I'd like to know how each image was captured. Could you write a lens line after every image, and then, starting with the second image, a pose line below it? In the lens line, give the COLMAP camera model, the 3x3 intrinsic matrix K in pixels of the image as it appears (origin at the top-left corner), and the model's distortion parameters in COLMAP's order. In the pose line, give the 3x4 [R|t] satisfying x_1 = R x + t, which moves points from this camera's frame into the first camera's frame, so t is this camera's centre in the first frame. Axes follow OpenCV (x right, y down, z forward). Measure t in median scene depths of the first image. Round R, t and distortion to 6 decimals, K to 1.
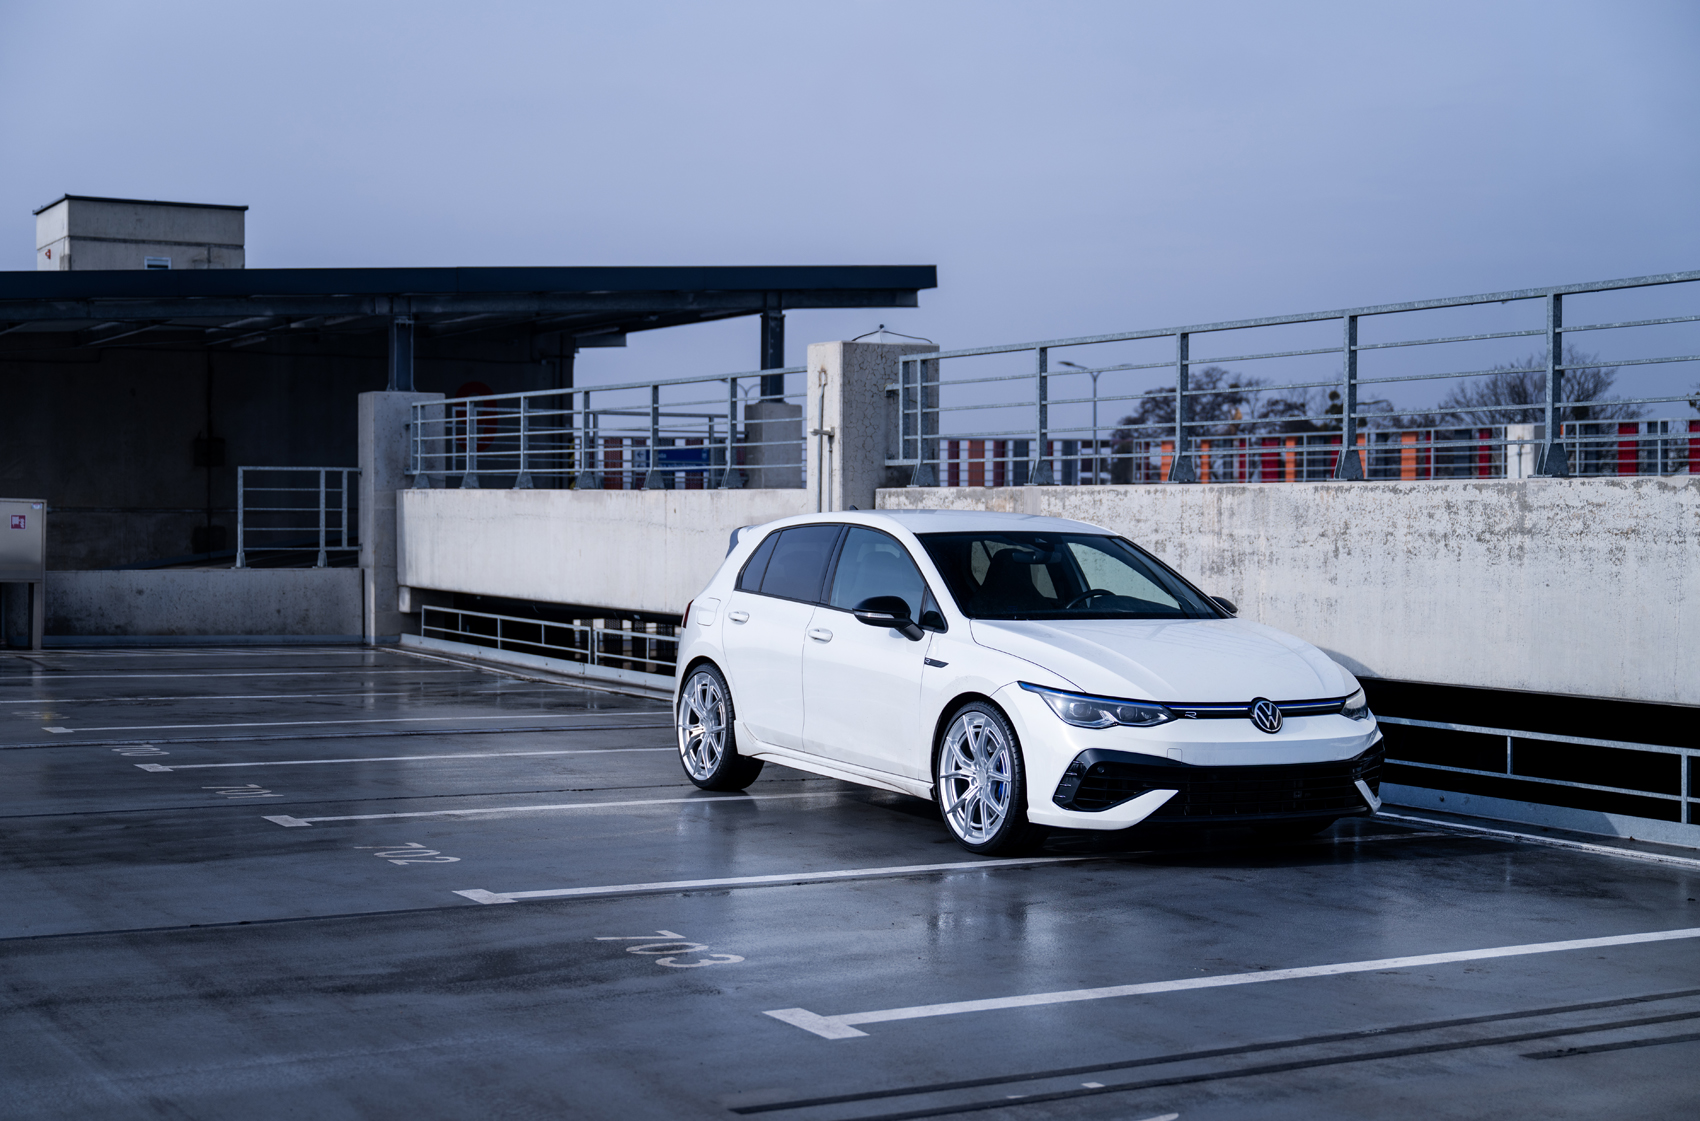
lens RADIAL K [[2307.4, 0, 857.9], [0, 2307.4, 564.7], [0, 0, 1]] dist [-0.095857, 0.000000]
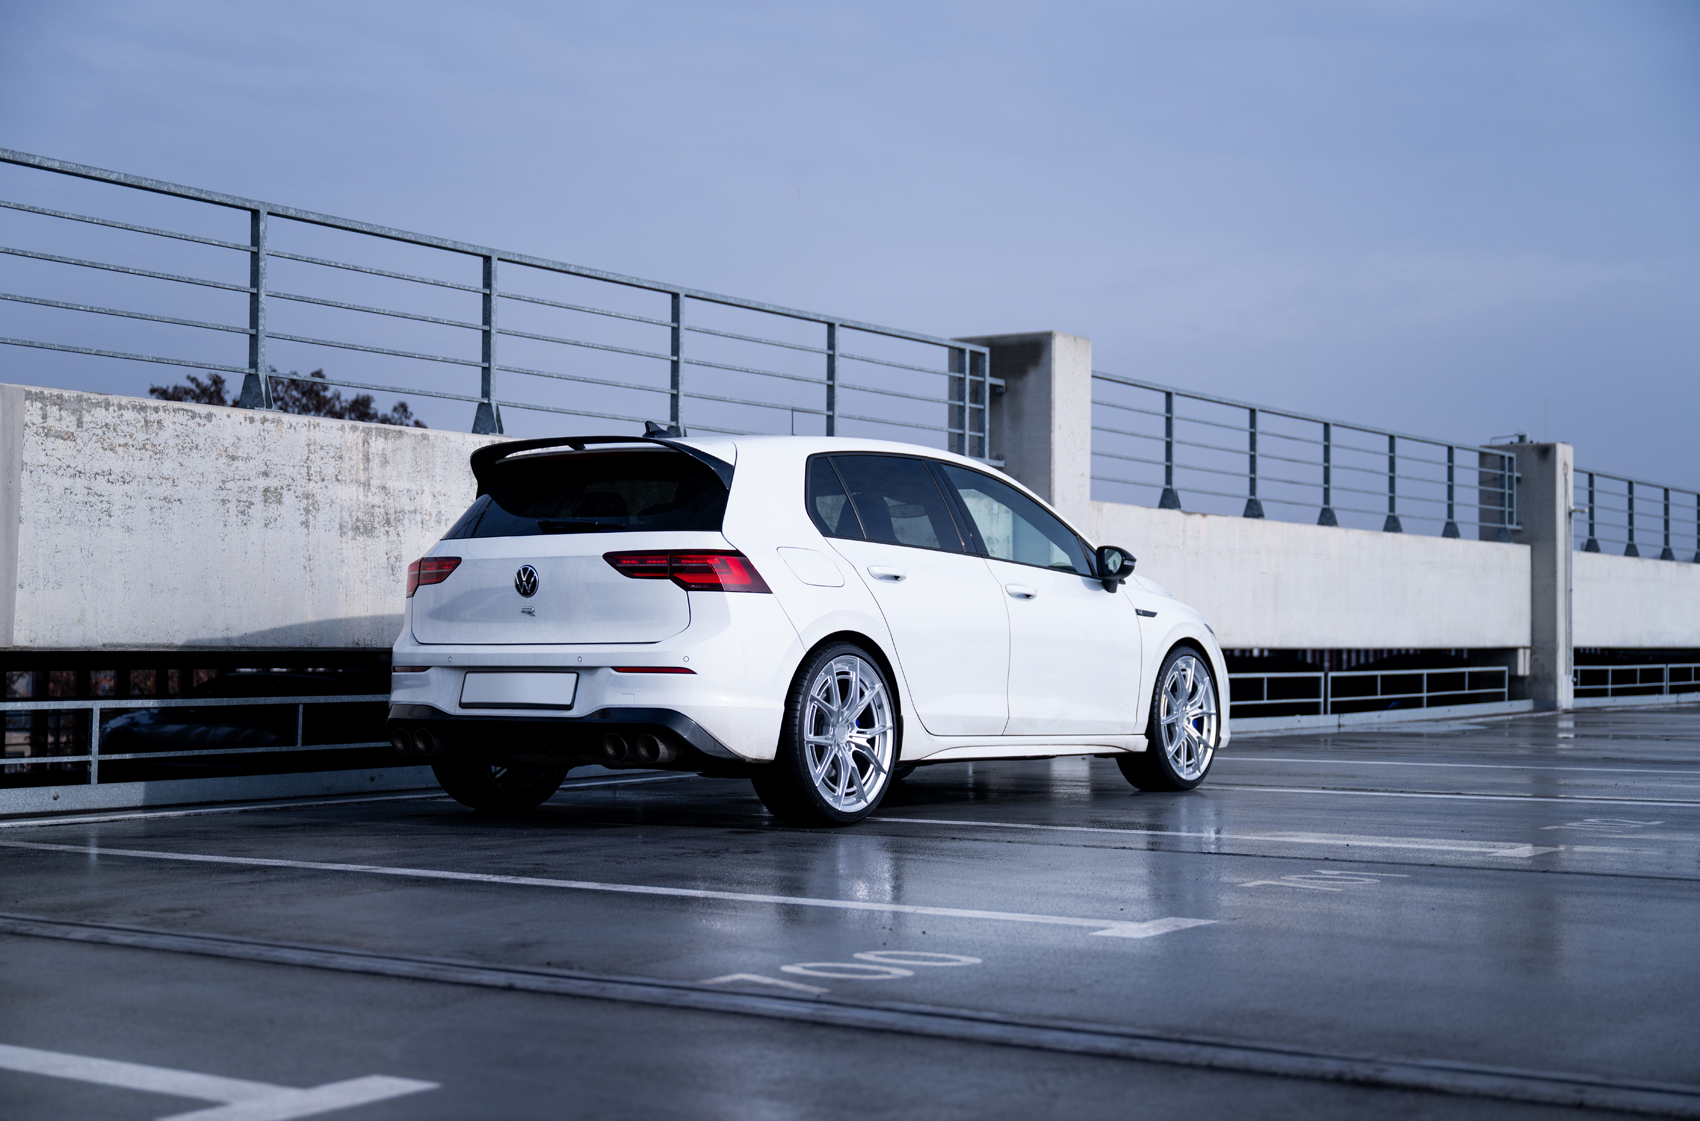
lens RADIAL K [[2287.9, 0, 850.0], [0, 2287.9, 556.9], [0, 0, 1]] dist [-0.147180, 0.000000]
pose [[-0.432271, 0.022443, 0.901464, -0.777757], [0.006805, 0.999743, -0.021626, 0.036944], [-0.901718, -0.003213, -0.432313, 1.482481]]
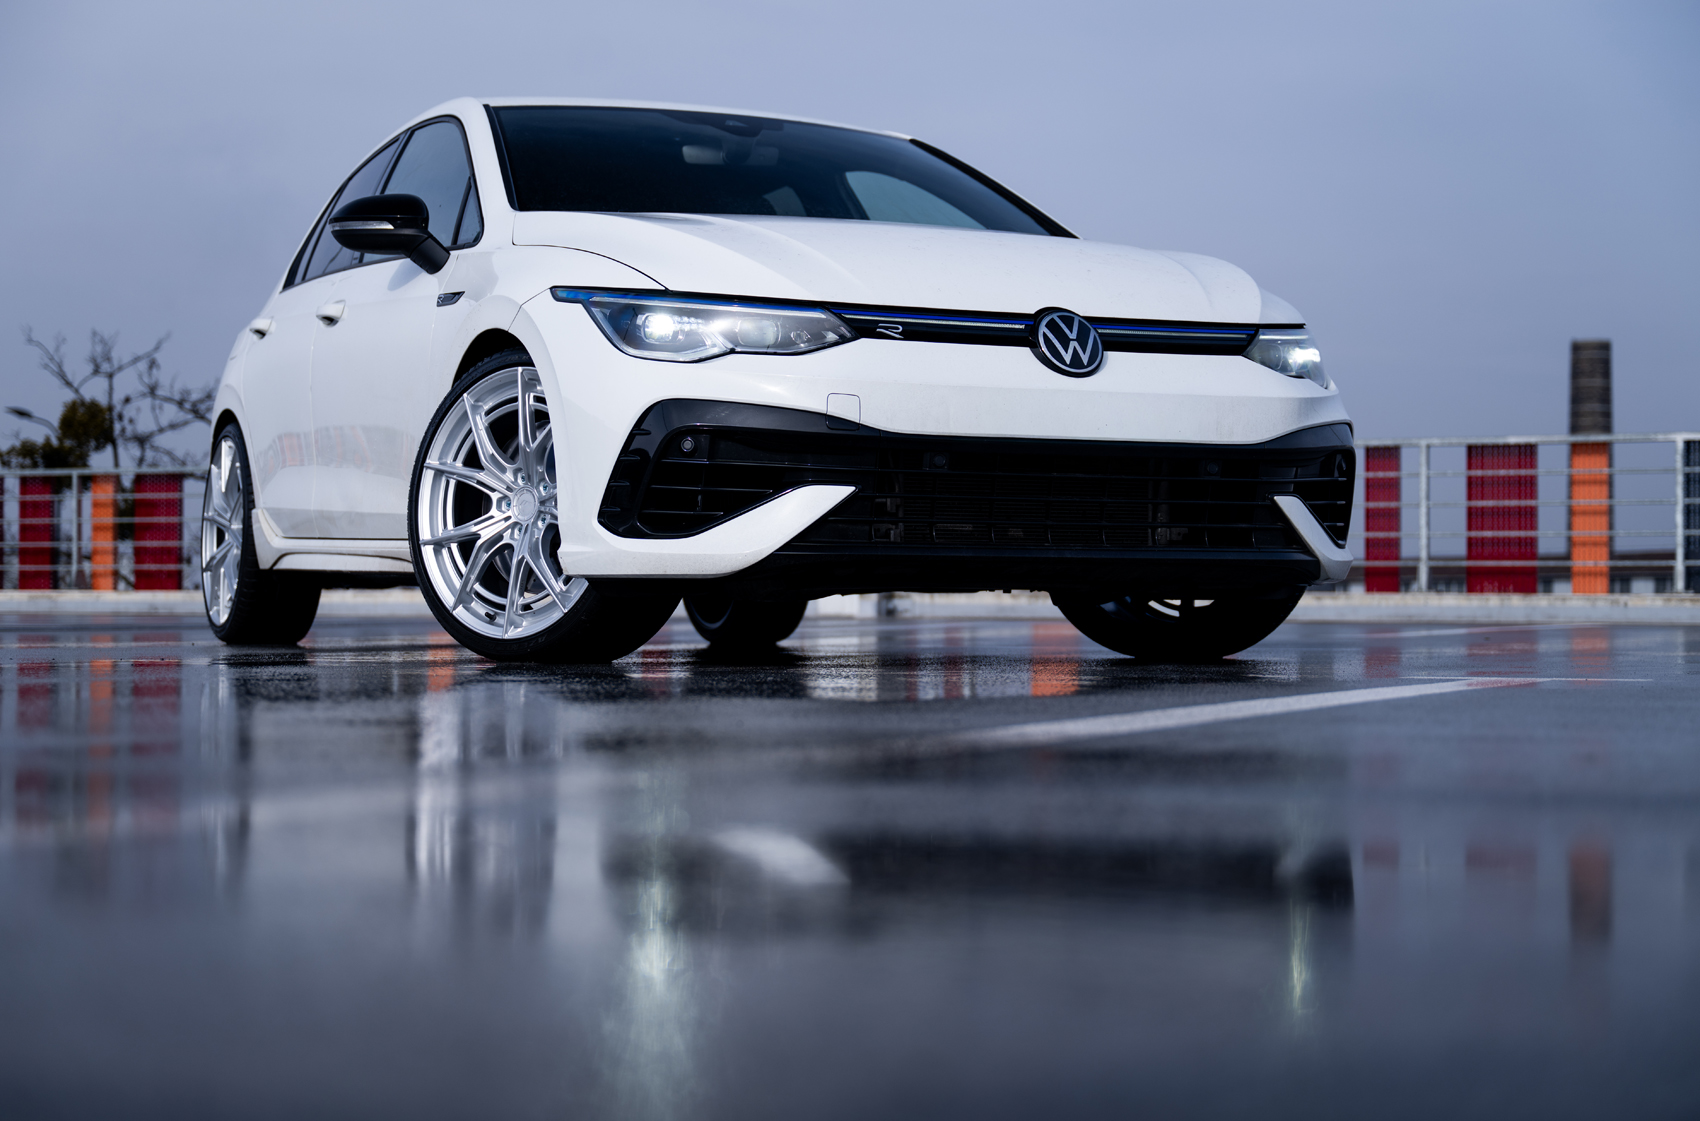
lens RADIAL K [[2569.7, 0, 841.6], [0, 2569.7, 560.9], [0, 0, 1]] dist [-0.146595, 0.000000]
pose [[0.997619, -0.014615, -0.067394, 0.149491], [0.013551, 0.999777, -0.016221, 0.106180], [0.067616, 0.015269, 0.997595, 0.426760]]
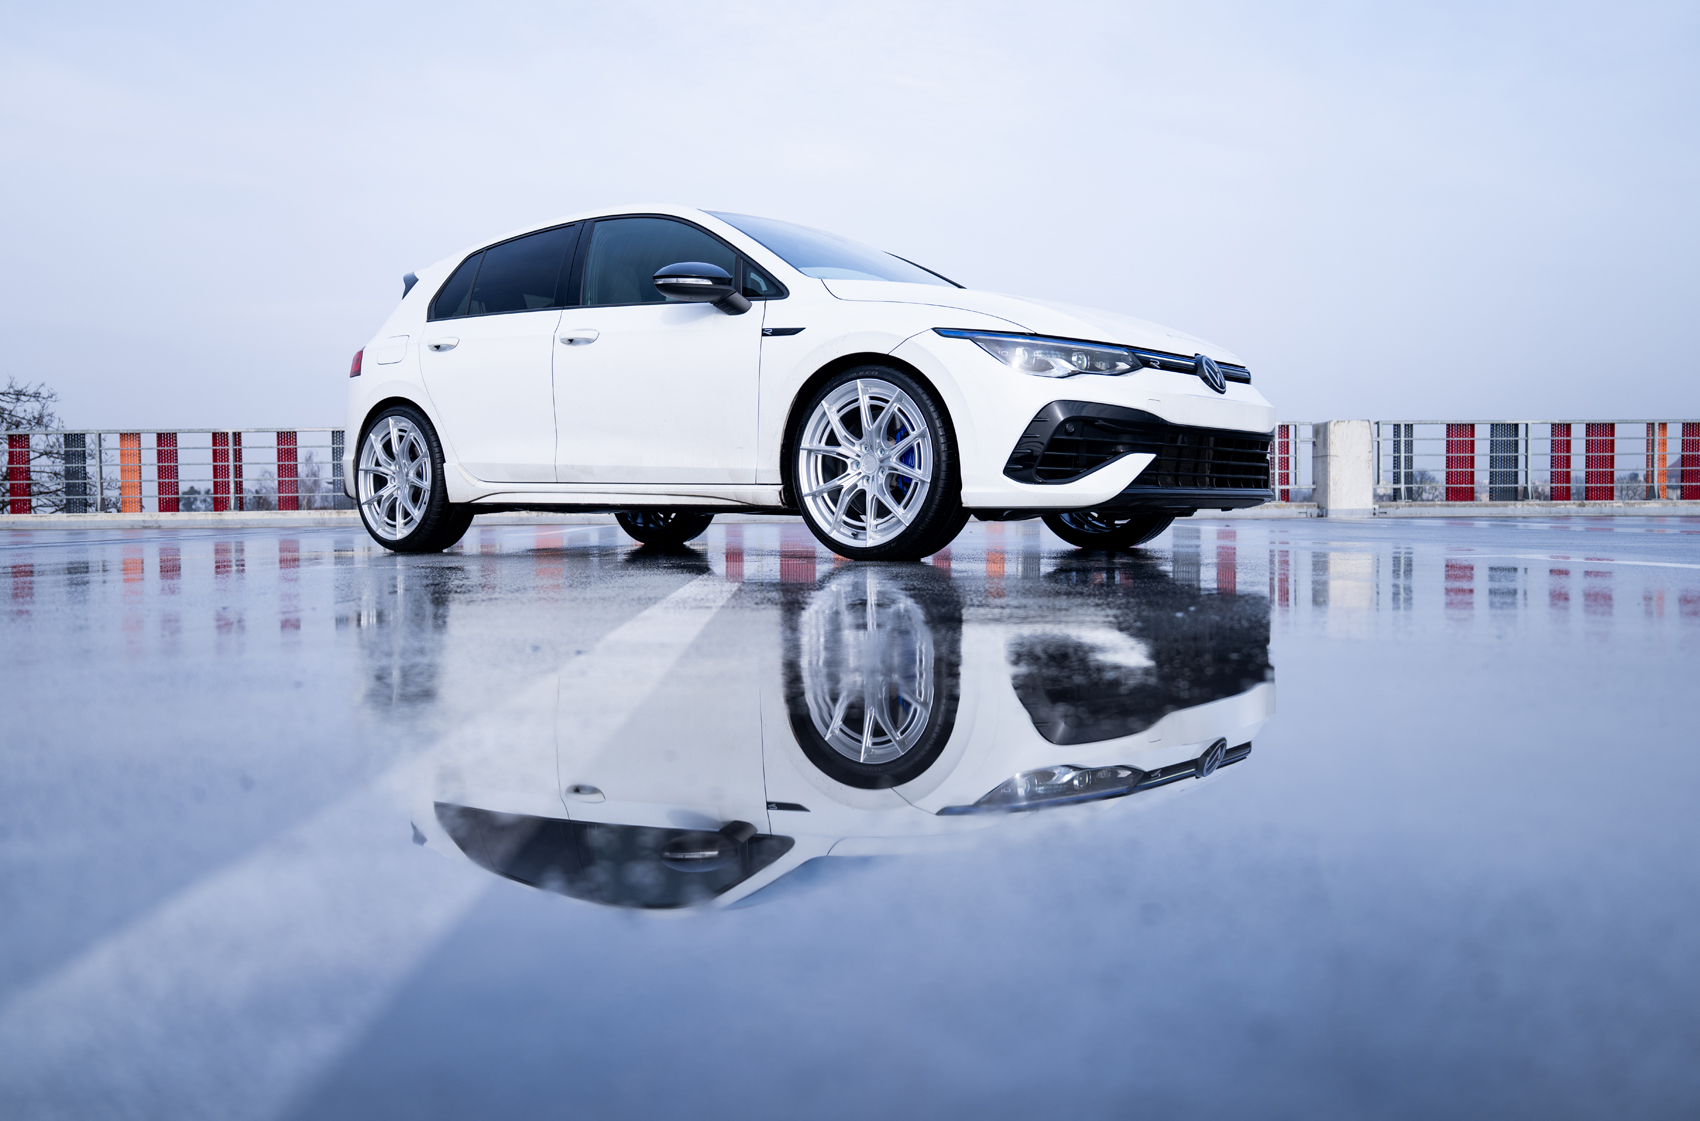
lens RADIAL K [[1388.1, 0, 855.6], [0, 1388.1, 546.2], [0, 0, 1]] dist [-0.014416, -0.008850]
pose [[0.923226, -0.034919, 0.382666, -0.123011], [0.028495, 0.999342, 0.022445, 0.101745], [-0.383198, -0.009818, 0.923614, 0.523720]]
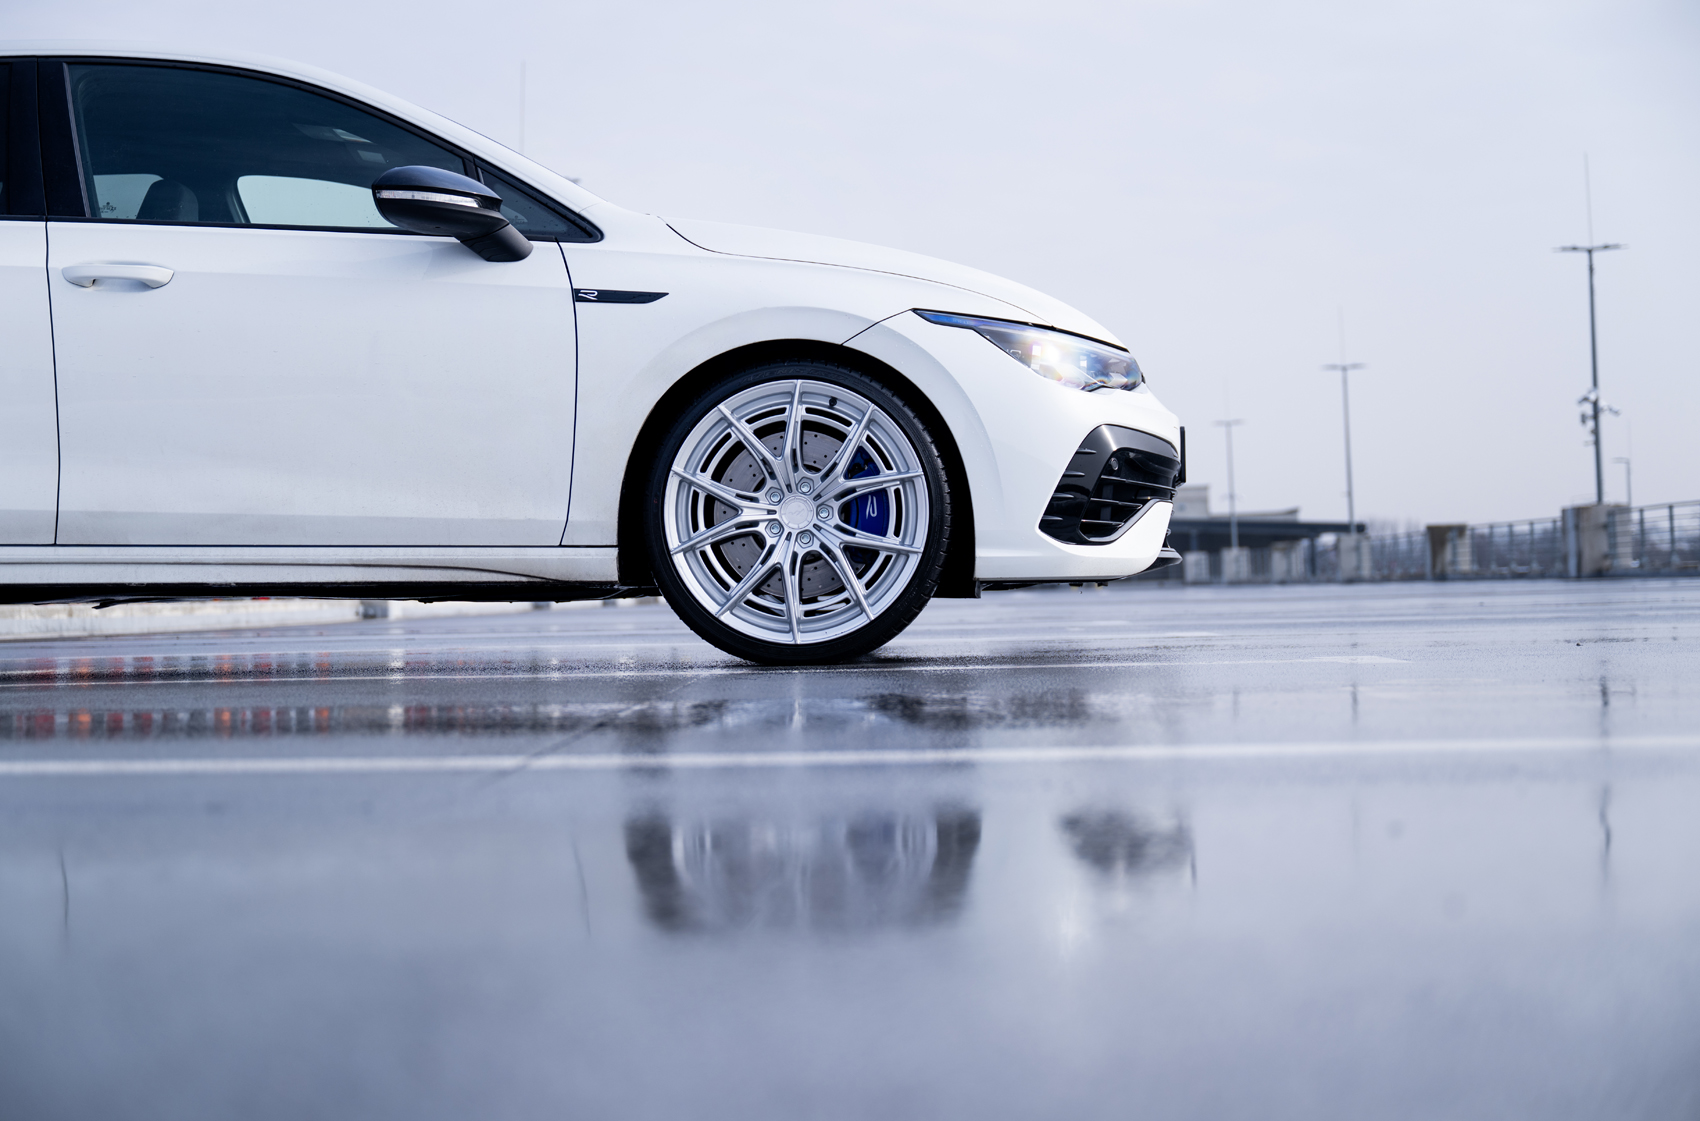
lens RADIAL K [[2297.4, 0, 842.8], [0, 2297.4, 561.0], [0, 0, 1]] dist [-0.040065, 0.000000]
pose [[0.509019, -0.028661, 0.860278, -0.343616], [0.040665, 0.999130, 0.009226, 0.091458], [-0.859794, 0.030287, 0.509742, 0.683565]]
